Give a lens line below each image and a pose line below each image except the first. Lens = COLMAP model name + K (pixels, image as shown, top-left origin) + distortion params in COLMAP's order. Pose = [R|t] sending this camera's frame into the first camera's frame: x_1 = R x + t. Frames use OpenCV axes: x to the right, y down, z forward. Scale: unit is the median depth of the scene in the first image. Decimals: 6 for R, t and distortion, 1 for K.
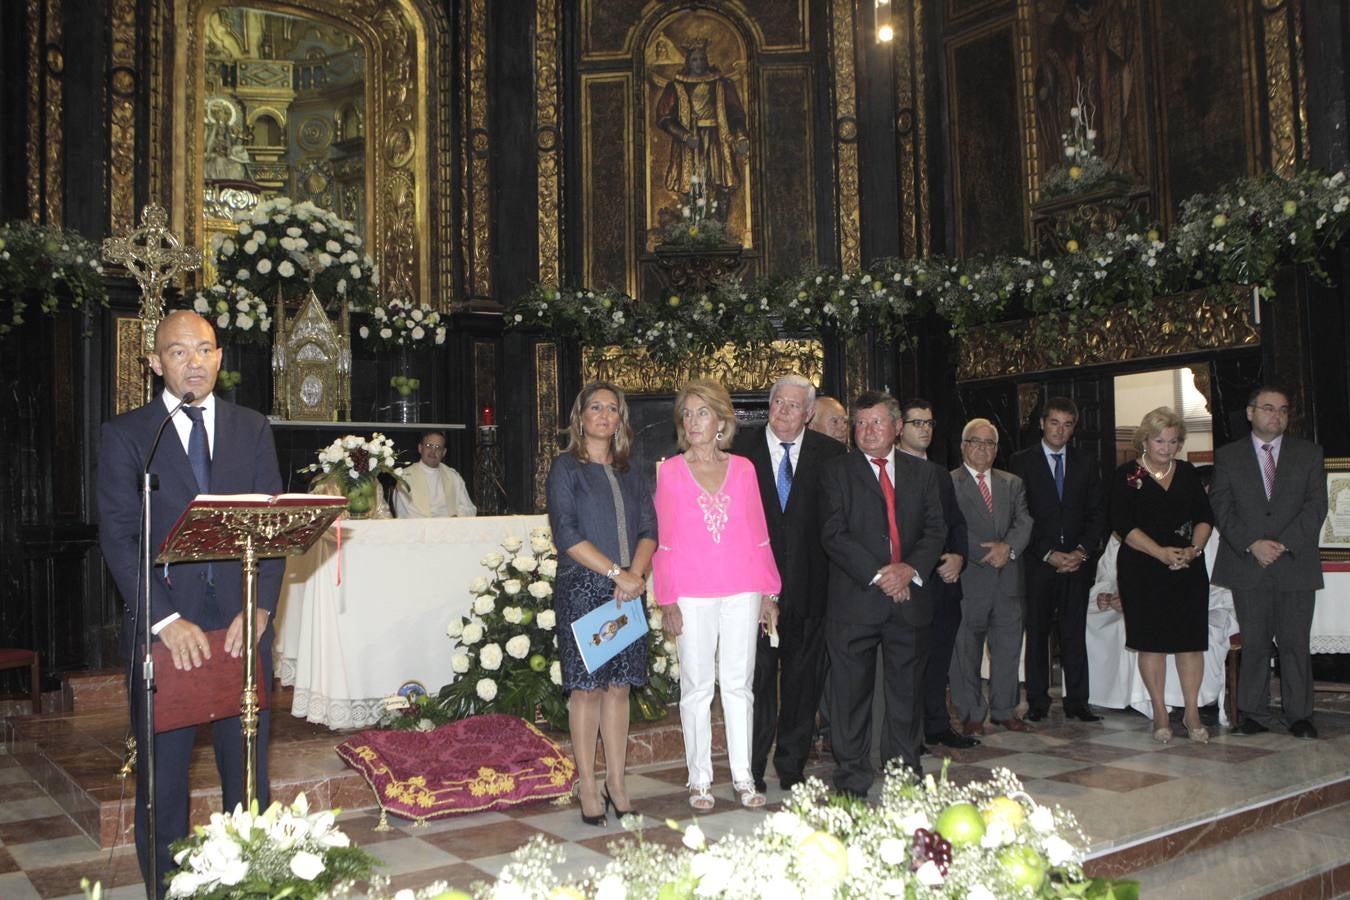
lens RADIAL K [[1266.6, 0, 675.0], [0, 1266.6, 450.0], [0, 0, 1]] dist [-0.109254, 0.110475]
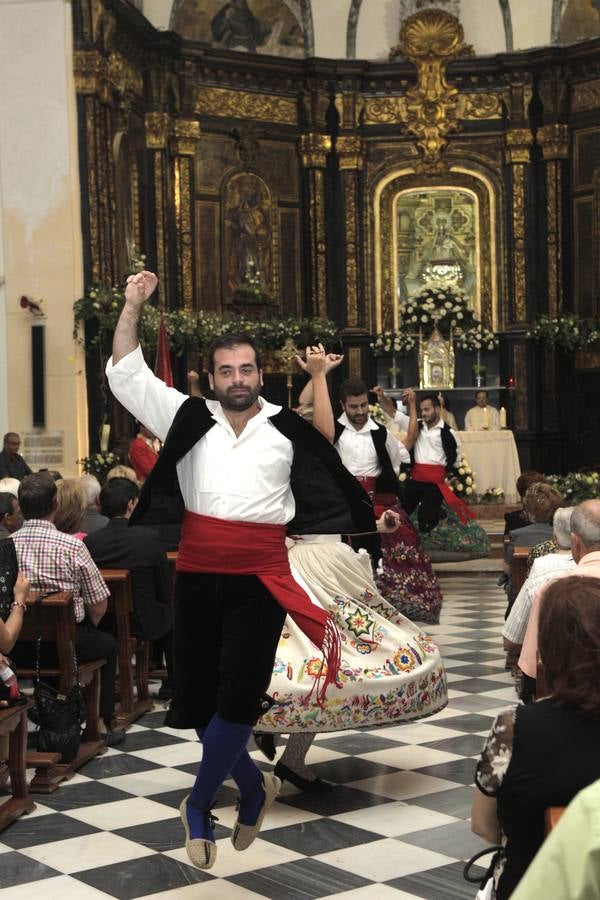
lens RADIAL K [[1398.4, 0, 280.5], [0, 1398.4, 450.4], [0, 0, 1]] dist [-0.001748, -0.028729]
pose [[0.730409, 0.017020, -0.682798, 1.113477], [0.035673, 0.997374, 0.063022, -0.071818], [0.682077, -0.070390, 0.727884, -0.922342]]
